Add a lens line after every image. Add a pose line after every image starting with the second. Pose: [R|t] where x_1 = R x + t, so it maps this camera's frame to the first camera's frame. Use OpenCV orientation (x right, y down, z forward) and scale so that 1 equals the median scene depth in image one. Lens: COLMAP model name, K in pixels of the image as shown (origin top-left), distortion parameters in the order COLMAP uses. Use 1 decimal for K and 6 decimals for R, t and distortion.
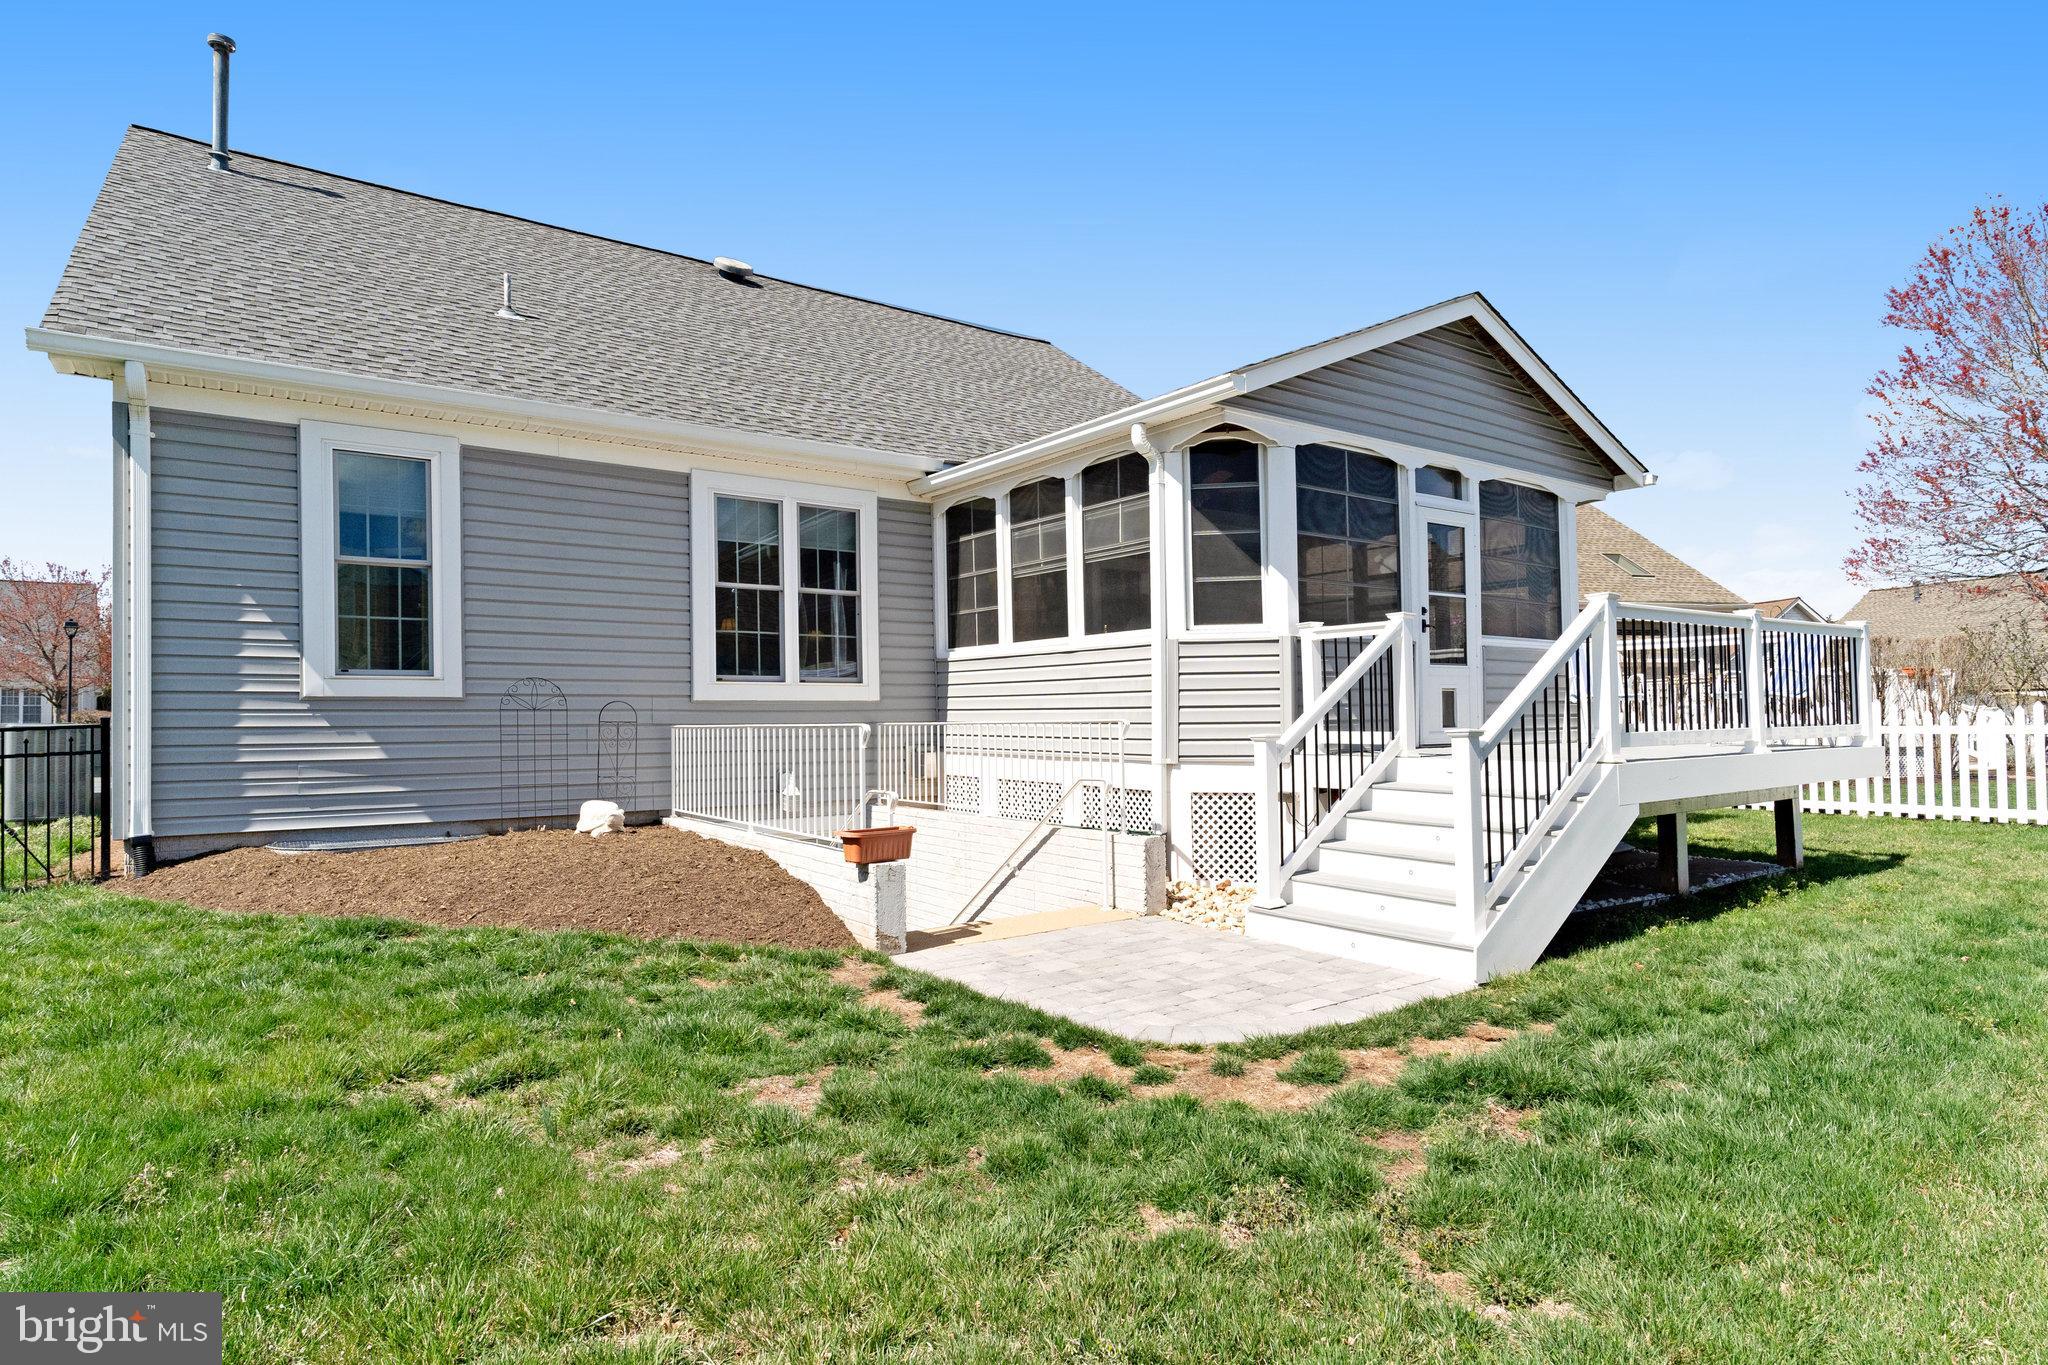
lens RADIAL K [[1099.6, 0, 993.9], [0, 1099.6, 692.6], [0, 0, 1]] dist [-0.074131, -0.000002]
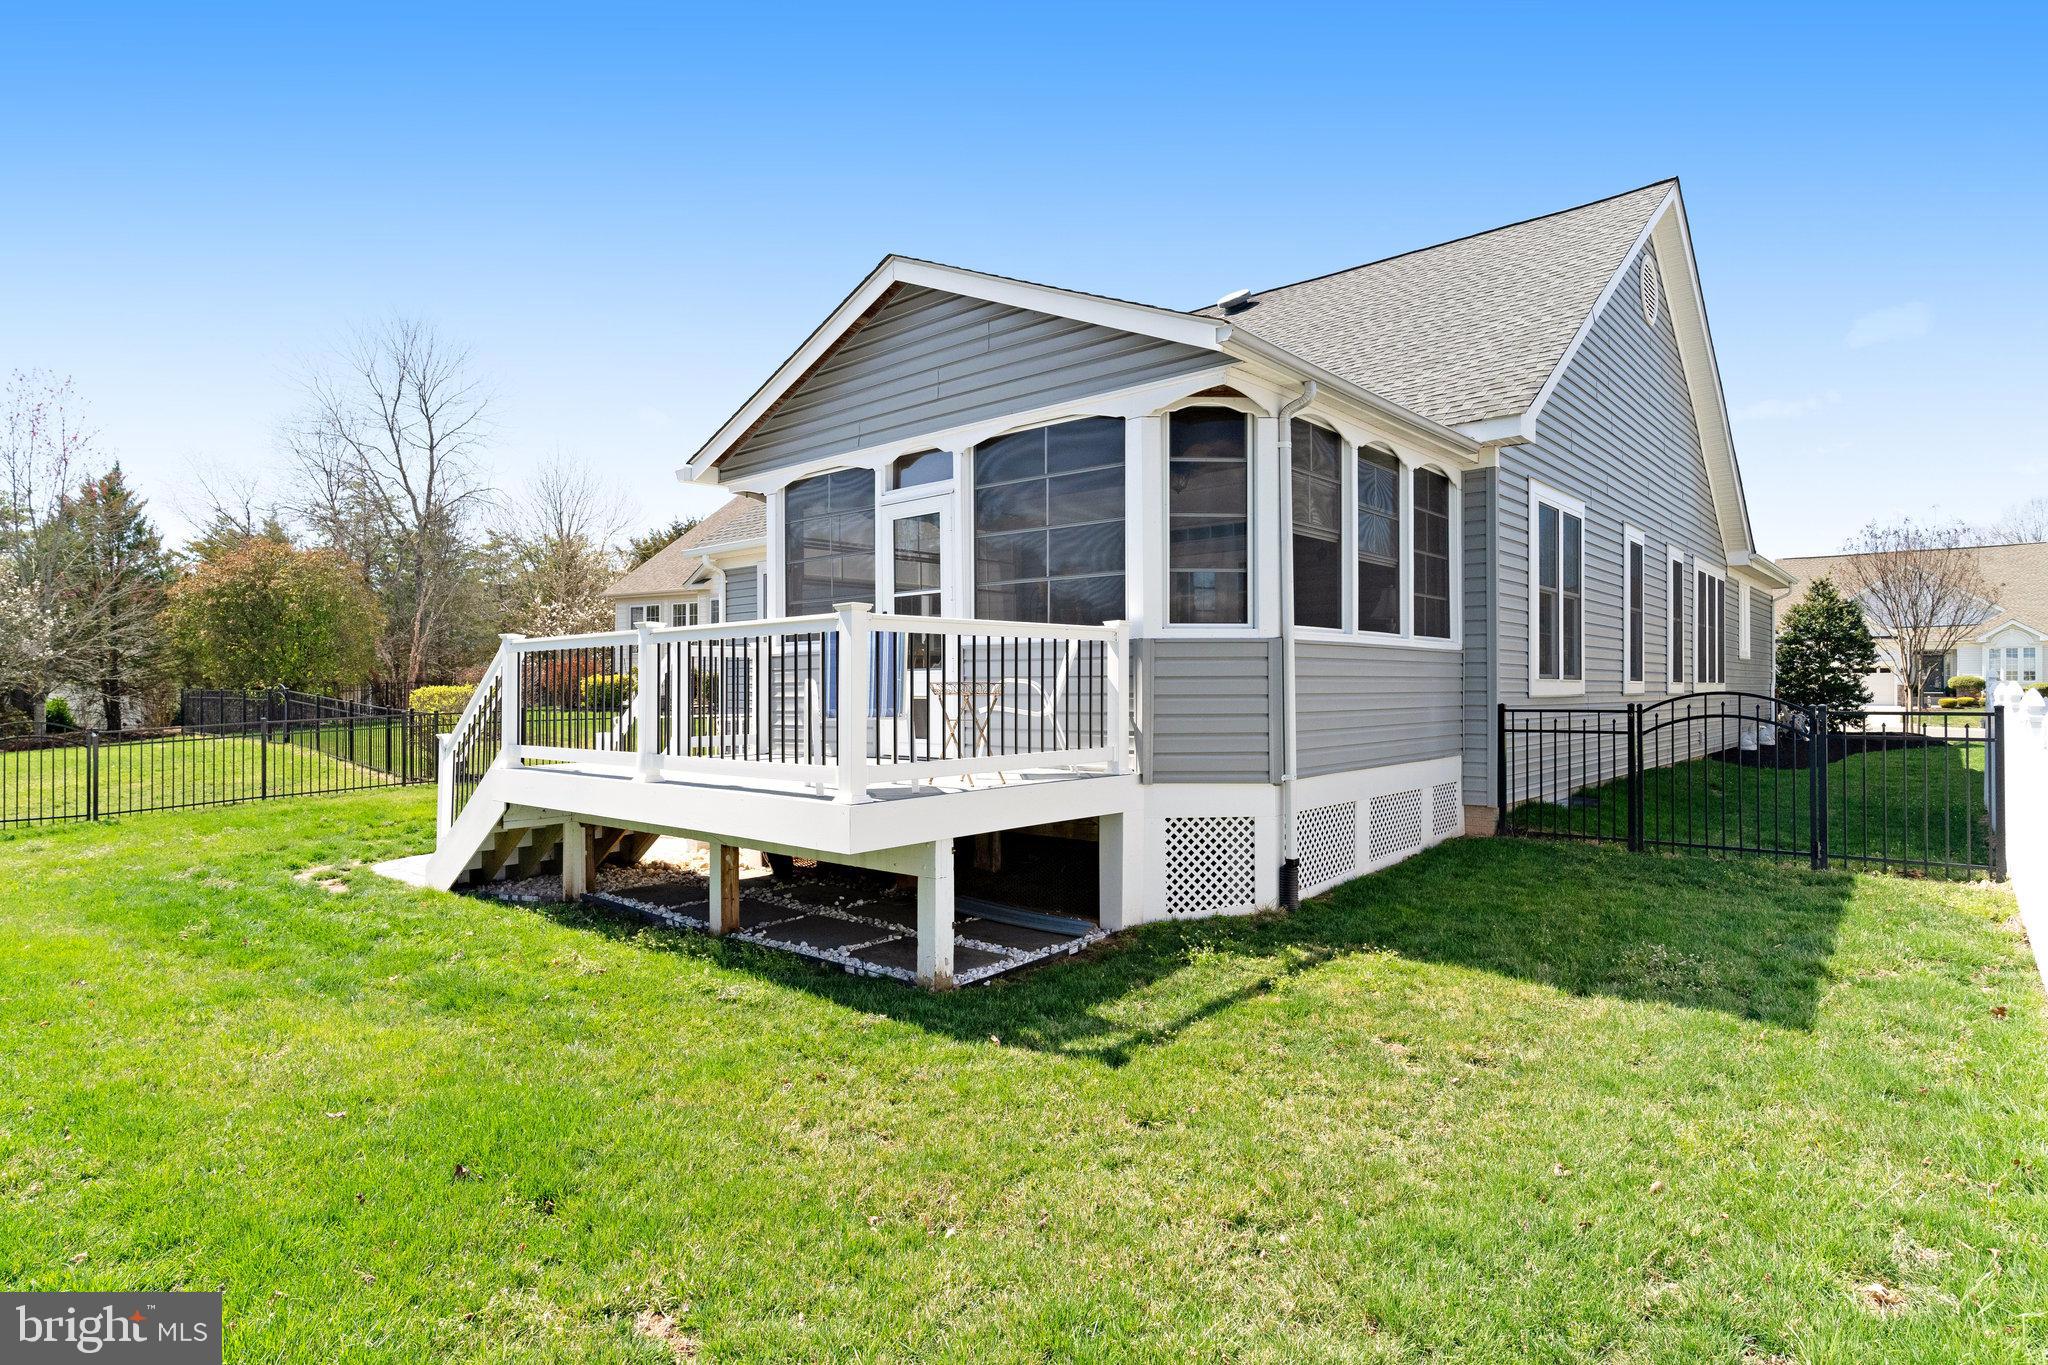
lens RADIAL K [[1099.6, 0, 993.9], [0, 1099.6, 692.6], [0, 0, 1]] dist [-0.074131, -0.000002]
pose [[0.223698, 0.000212, -0.974658, 1.307254], [0.027451, 0.999602, 0.006518, -0.014297], [0.974272, -0.028213, 0.223603, 0.853354]]
